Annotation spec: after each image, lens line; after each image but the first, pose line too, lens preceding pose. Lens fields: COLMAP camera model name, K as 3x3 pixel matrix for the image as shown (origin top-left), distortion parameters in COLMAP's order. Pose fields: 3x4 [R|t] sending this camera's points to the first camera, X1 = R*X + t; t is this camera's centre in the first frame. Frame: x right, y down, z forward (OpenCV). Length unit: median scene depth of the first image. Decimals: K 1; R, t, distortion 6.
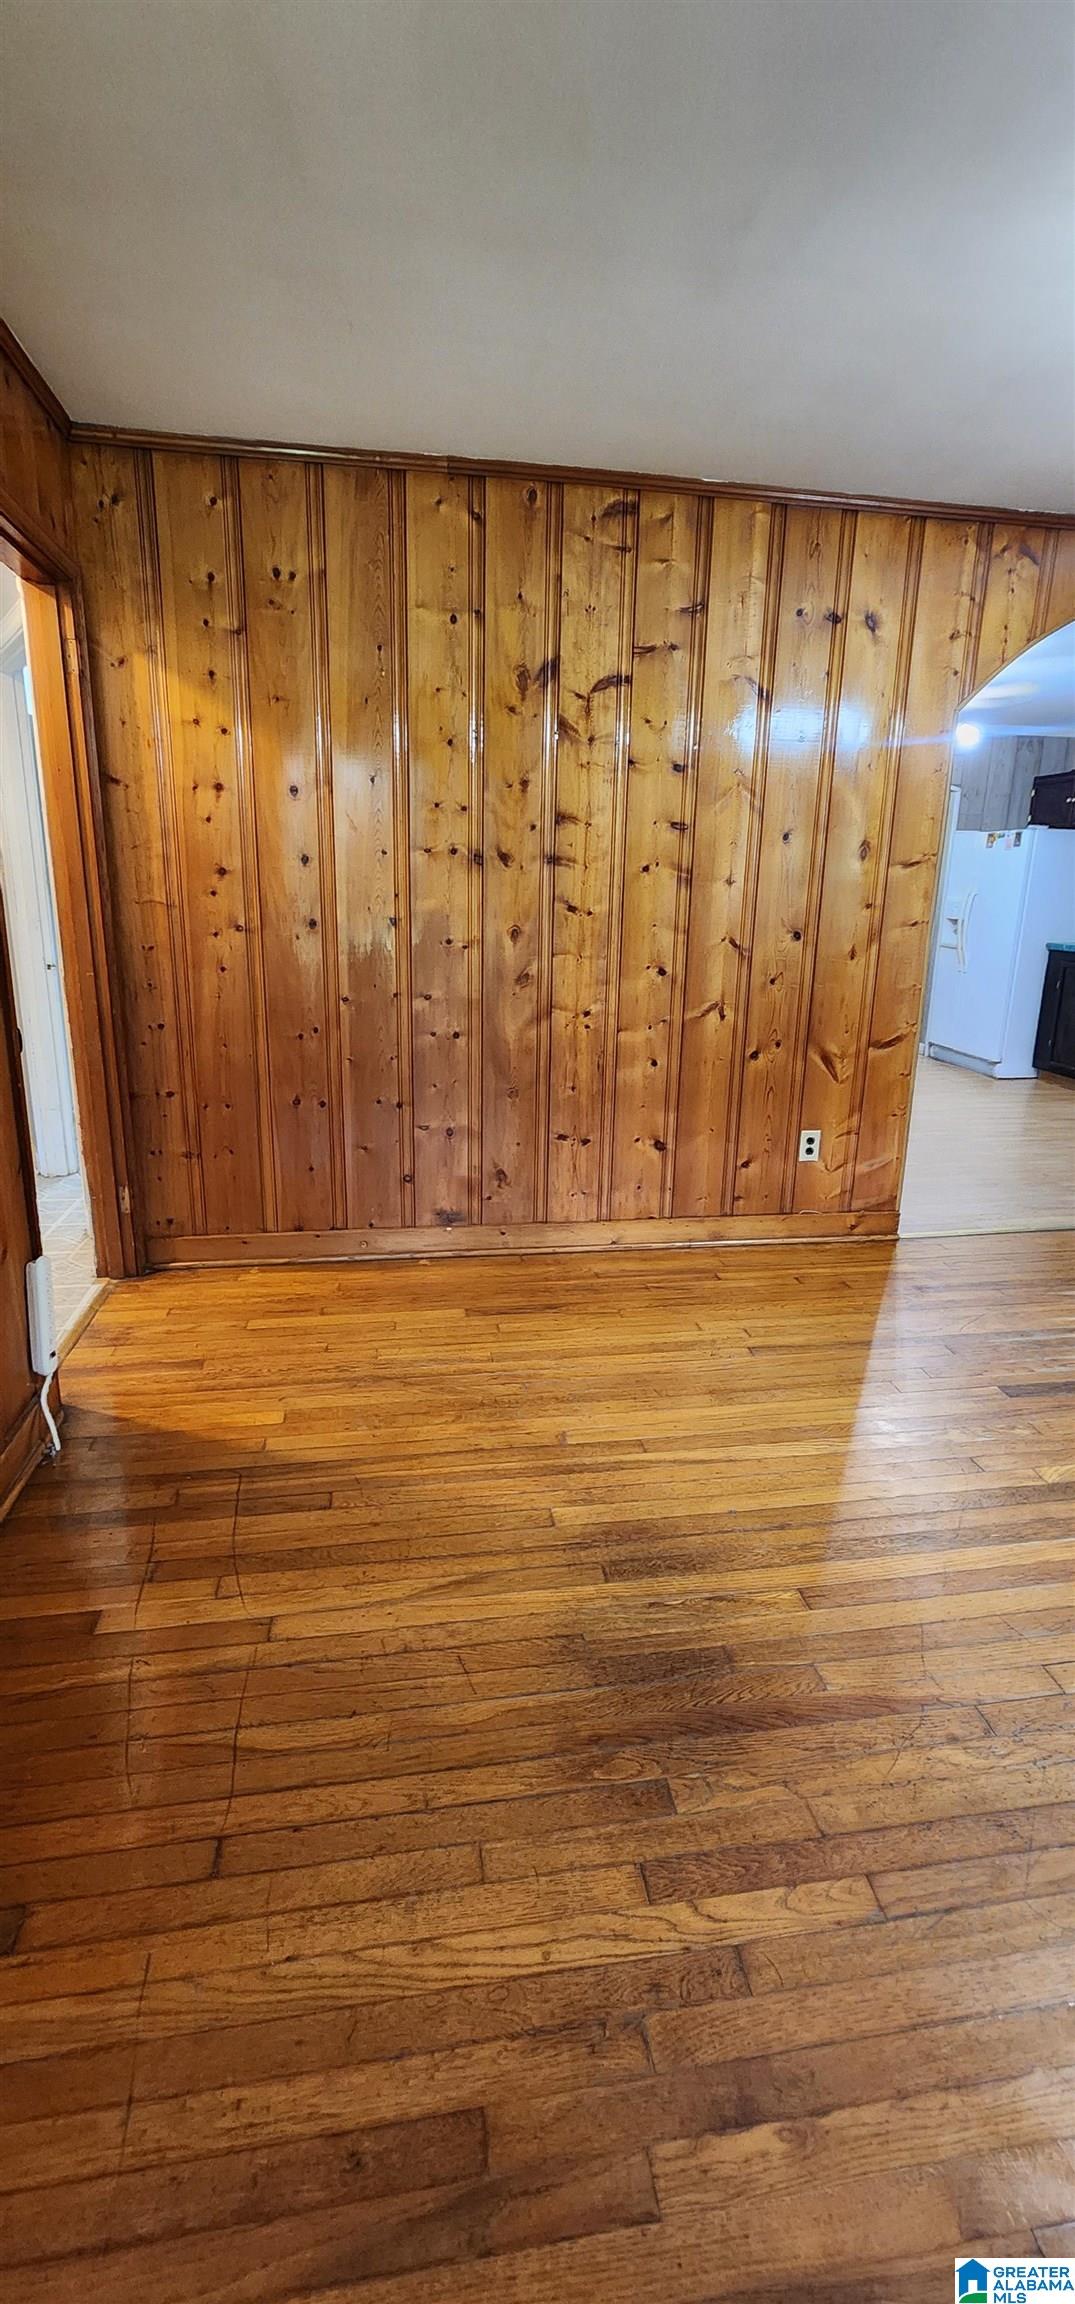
lens RADIAL K [[944.5, 0, 535.2], [0, 944.5, 1138.4], [0, 0, 1]] dist [0.000529, 0.001279]
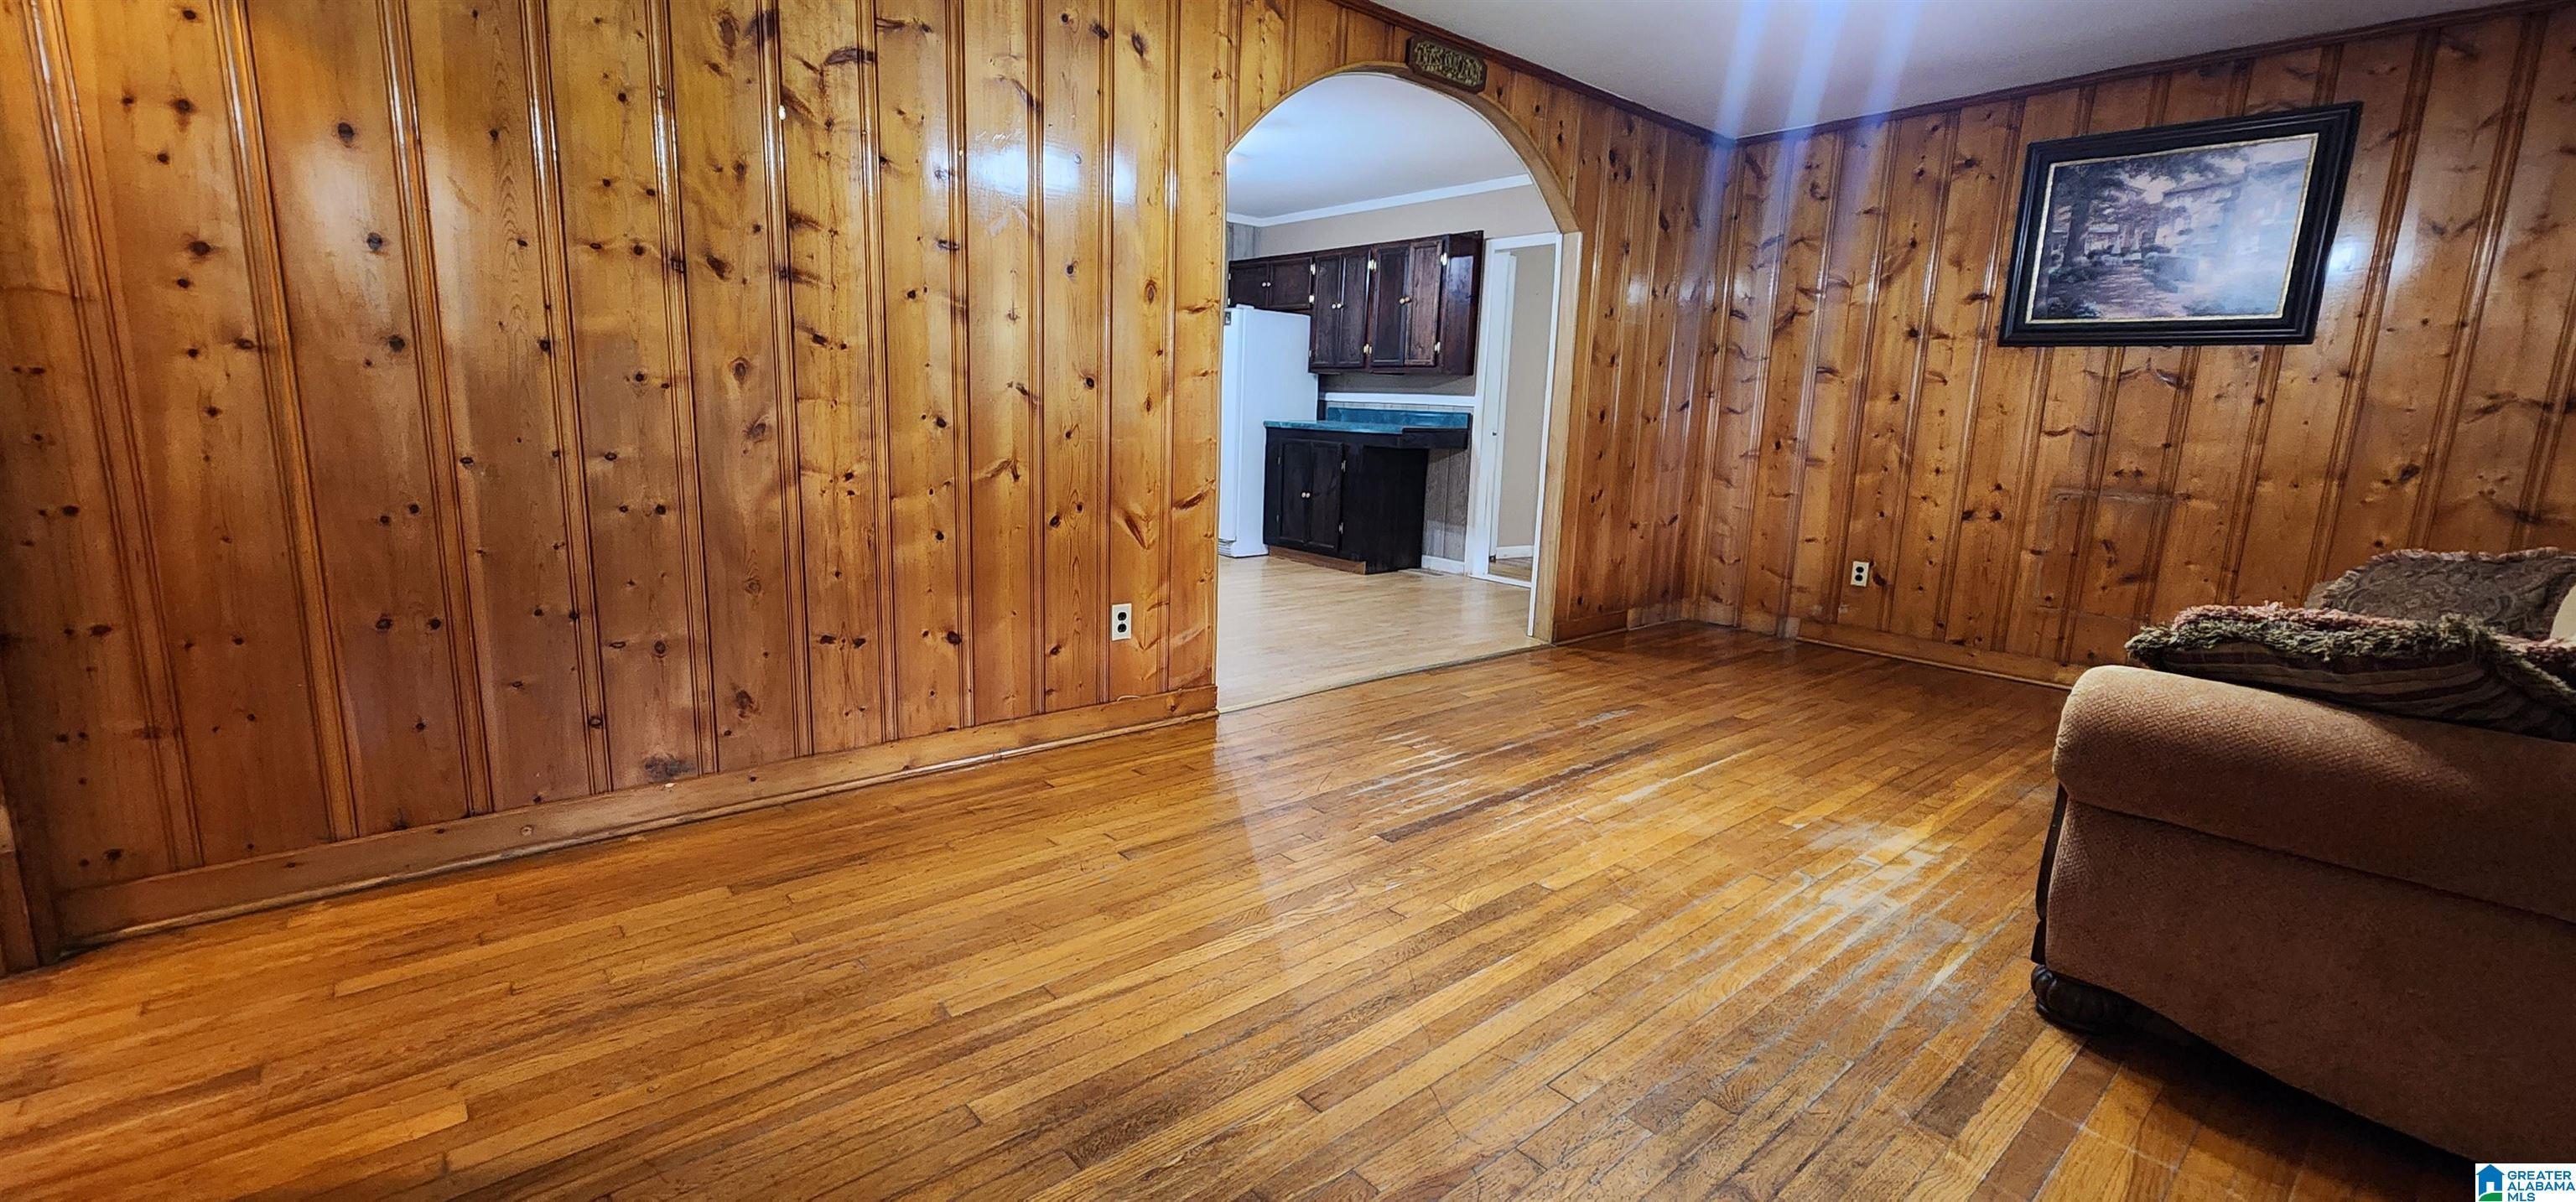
lens RADIAL K [[1049.0, 0, 1258.8], [0, 1049.0, 605.1], [0, 0, 1]] dist [-0.000012, 0.000842]
pose [[0.856423, -0.087490, 0.508808, -0.110730], [0.116523, 0.992863, -0.025407, 0.036353], [-0.502953, 0.081047, 0.860505, 0.102621]]
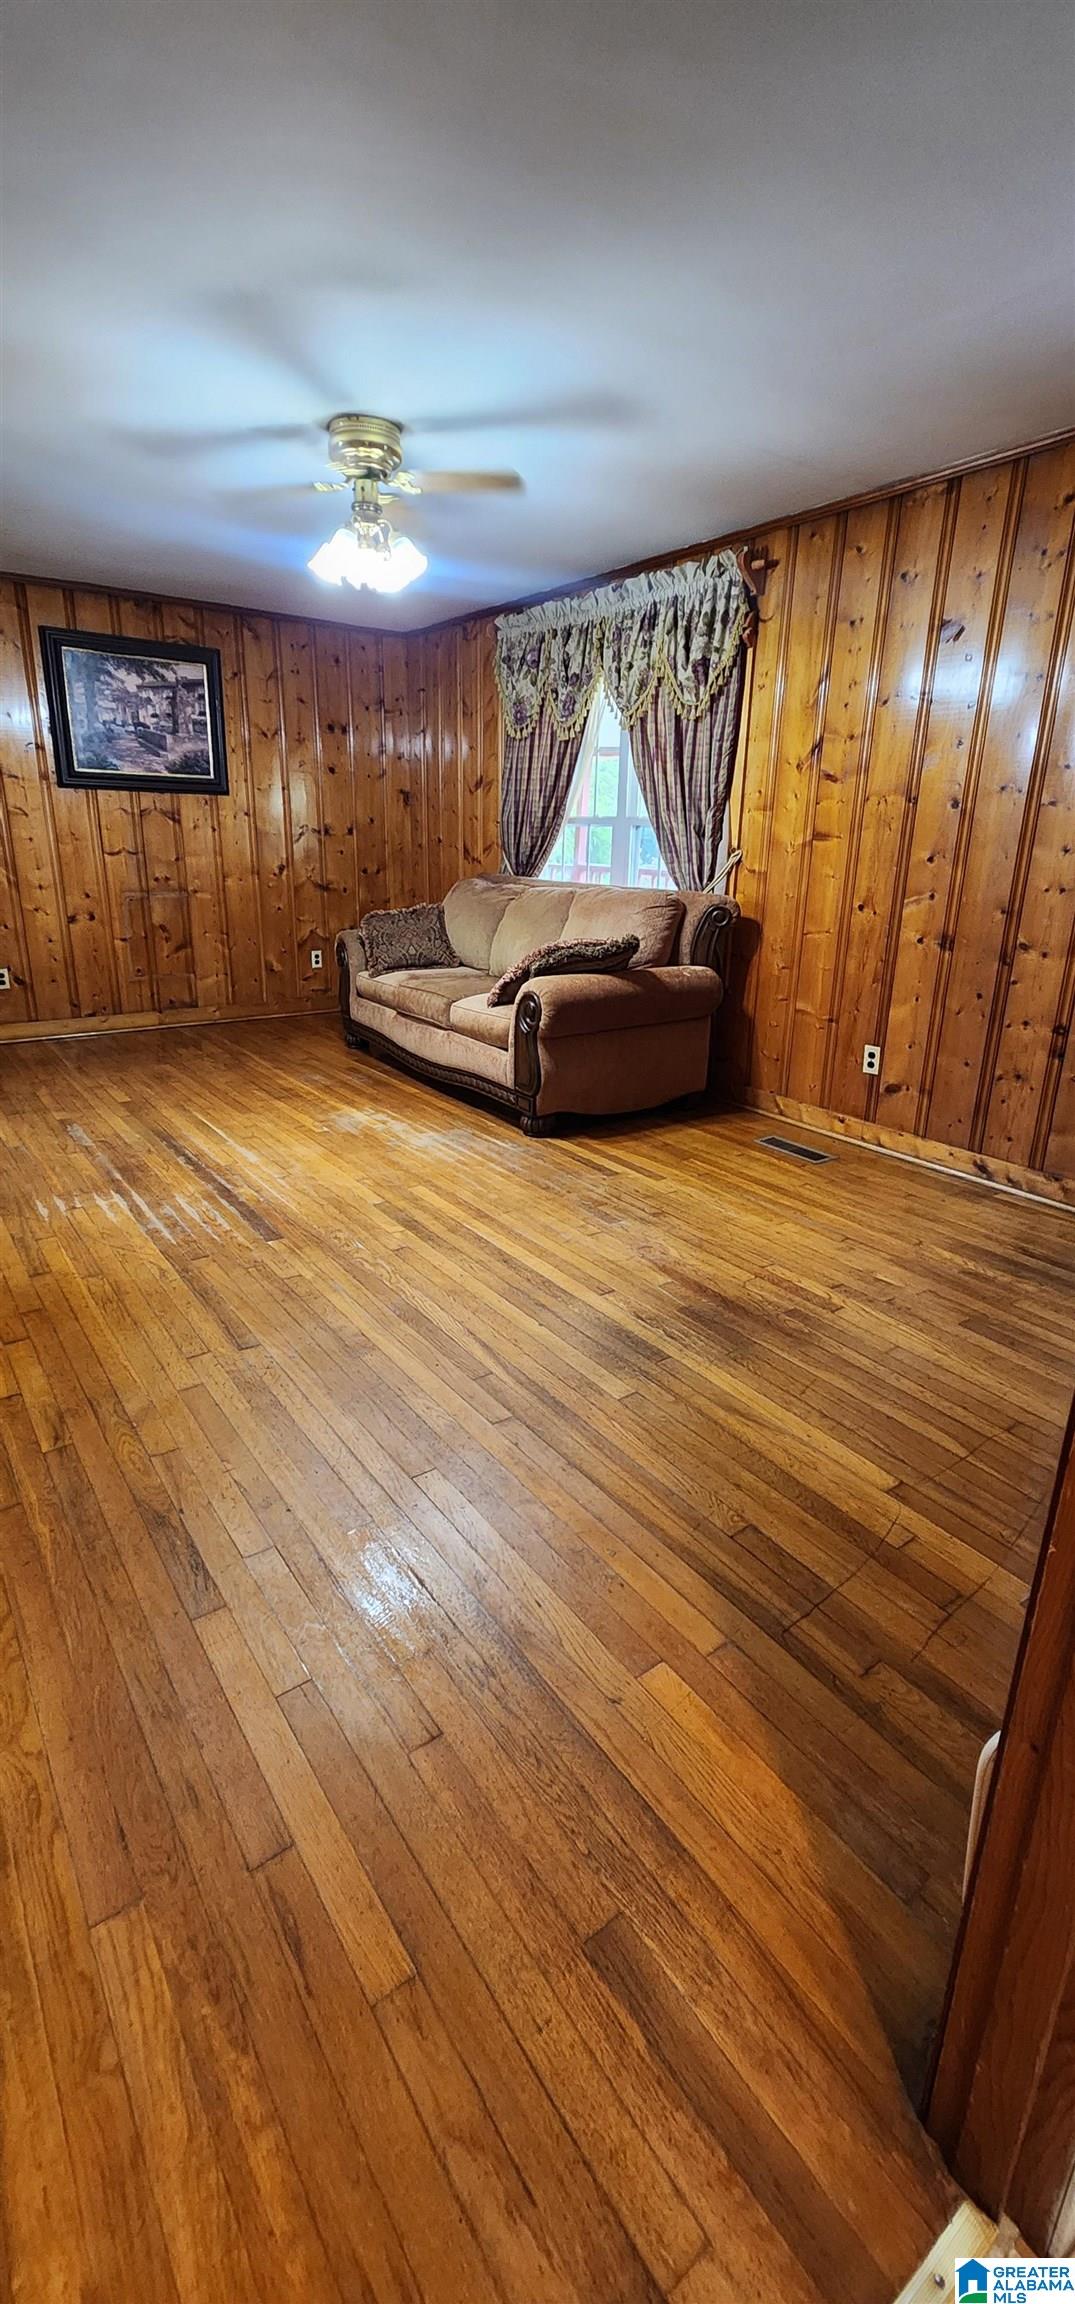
lens RADIAL K [[944.5, 0, 535.2], [0, 944.5, 1138.4], [0, 0, 1]] dist [0.000529, 0.001279]
pose [[-0.447507, -0.301157, 0.842046, -0.500272], [0.204196, 0.882306, 0.424076, -0.230493], [-0.870656, 0.361719, -0.333343, 0.873776]]
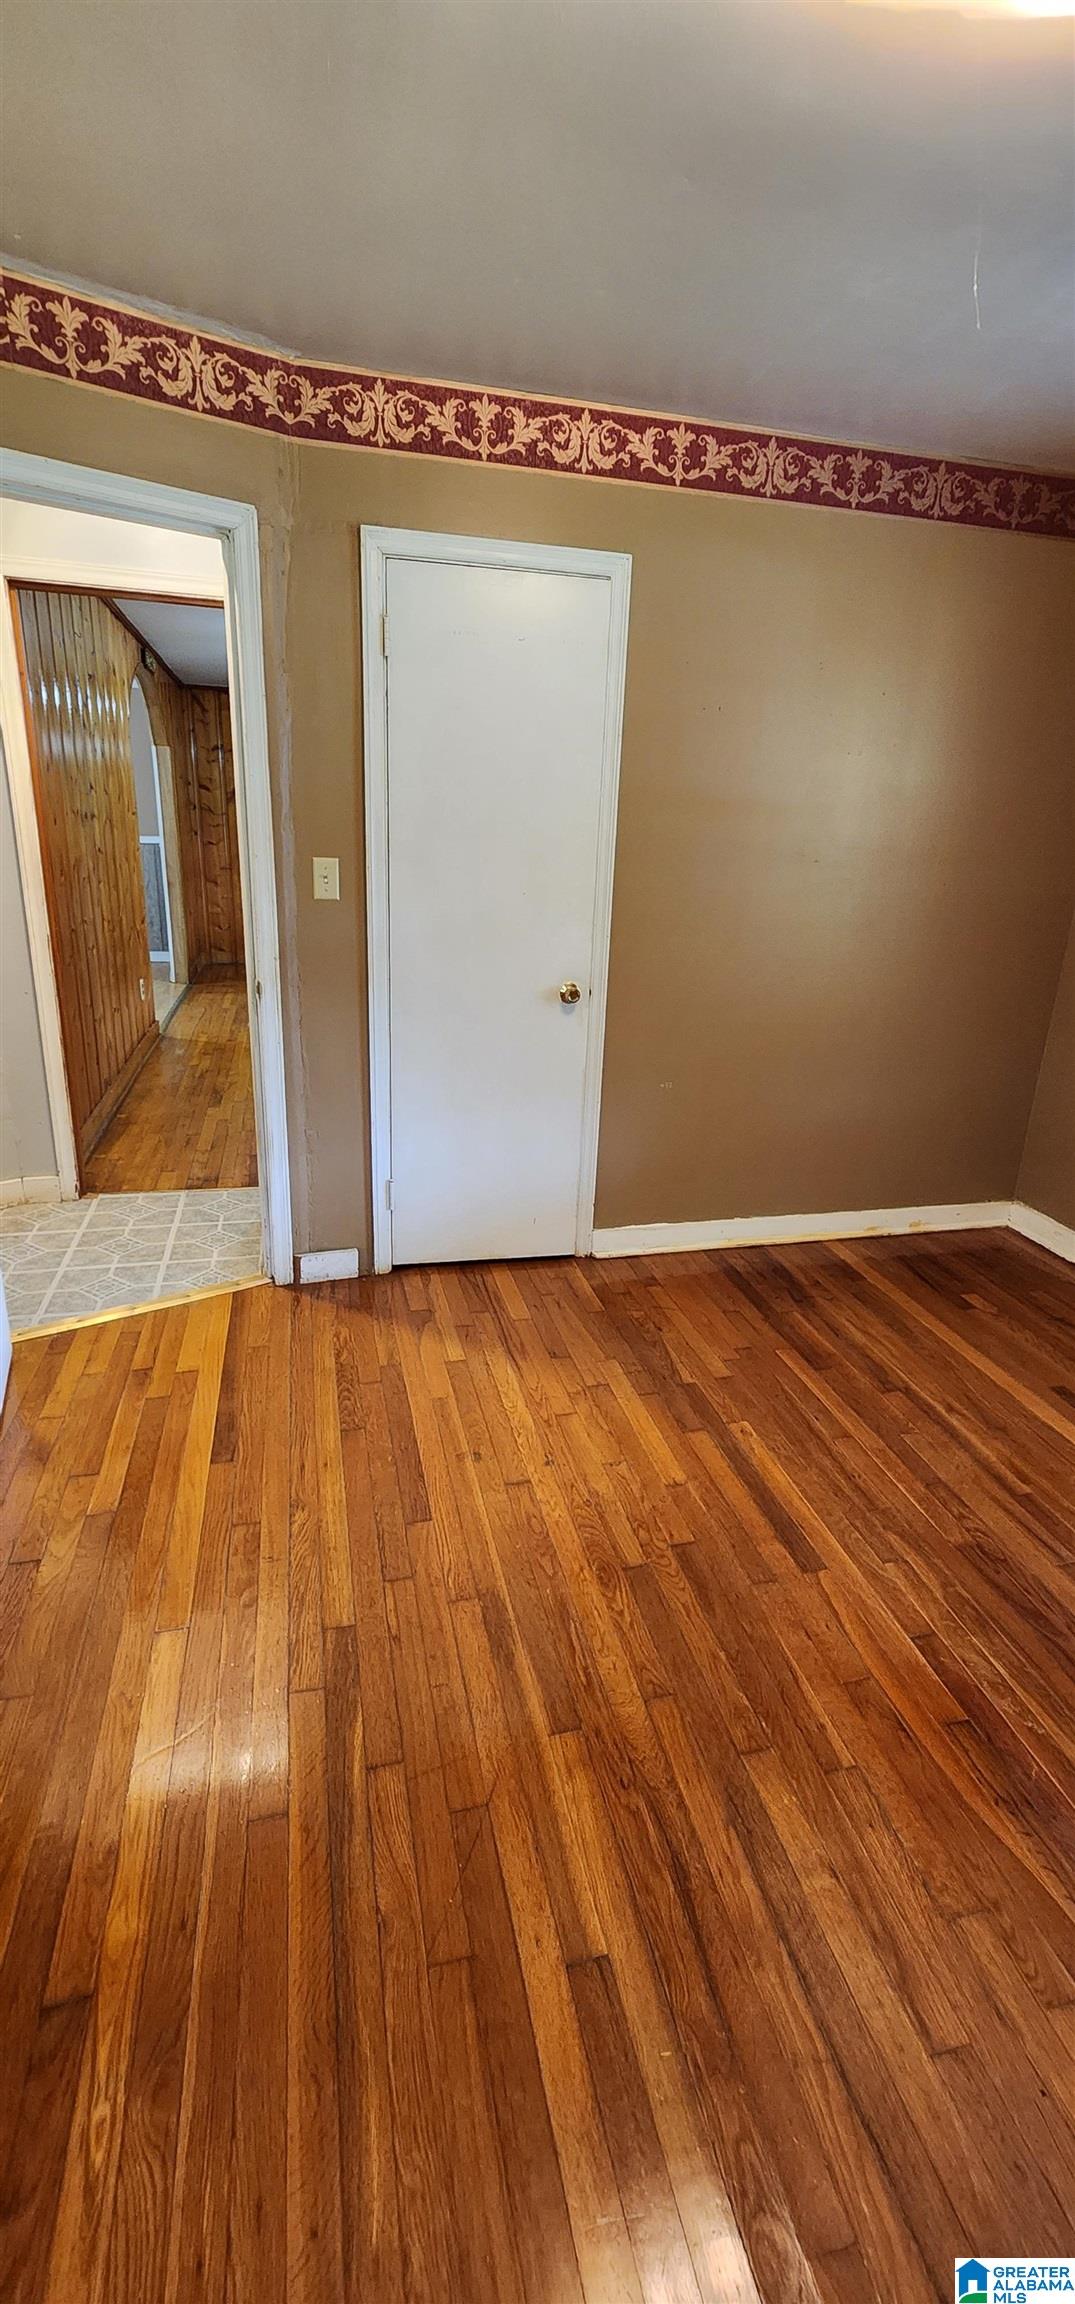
lens RADIAL K [[944.5, 0, 535.2], [0, 944.5, 1138.4], [0, 0, 1]] dist [0.000529, 0.001279]
pose [[-0.082174, -0.331871, 0.939739, -1.589058], [0.219587, 0.913726, 0.341887, -0.191595], [-0.972126, 0.234448, -0.002210, 0.461809]]
